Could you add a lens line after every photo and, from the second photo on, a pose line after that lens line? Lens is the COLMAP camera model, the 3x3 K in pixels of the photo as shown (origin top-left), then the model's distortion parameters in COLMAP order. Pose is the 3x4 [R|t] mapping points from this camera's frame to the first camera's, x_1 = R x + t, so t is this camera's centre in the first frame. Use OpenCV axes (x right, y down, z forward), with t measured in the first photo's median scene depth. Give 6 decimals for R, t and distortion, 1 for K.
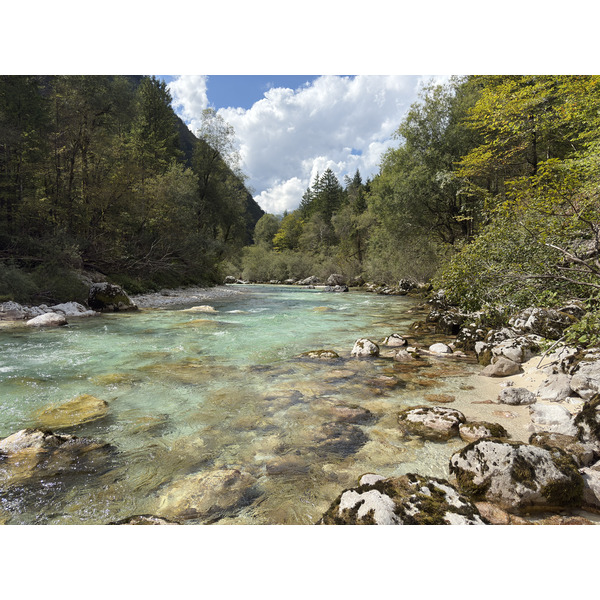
lens RADIAL K [[453.8, 0, 302.1], [0, 453.8, 295.1], [0, 0, 1]] dist [0.054726, -0.045237]
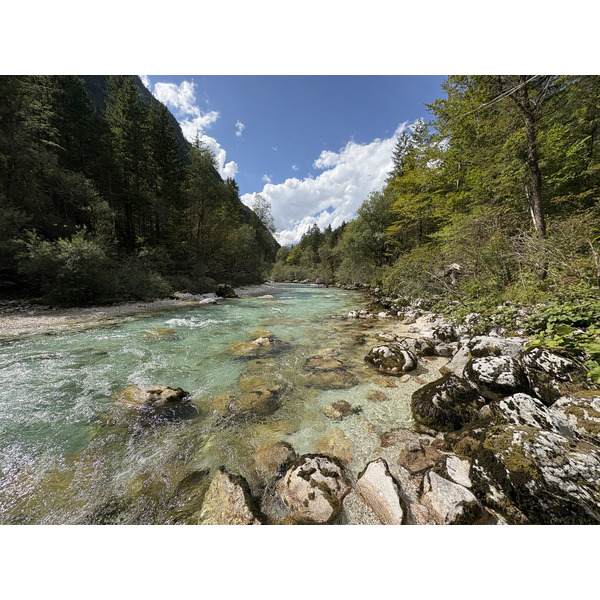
lens RADIAL K [[238.2, 0, 301.3], [0, 238.2, 298.0], [0, 0, 1]] dist [0.009140, -0.000040]
pose [[0.999887, 0.006595, 0.013473, -0.076234], [-0.007148, 0.999116, 0.041431, -0.011034], [-0.013188, -0.041523, 0.999051, -0.139078]]
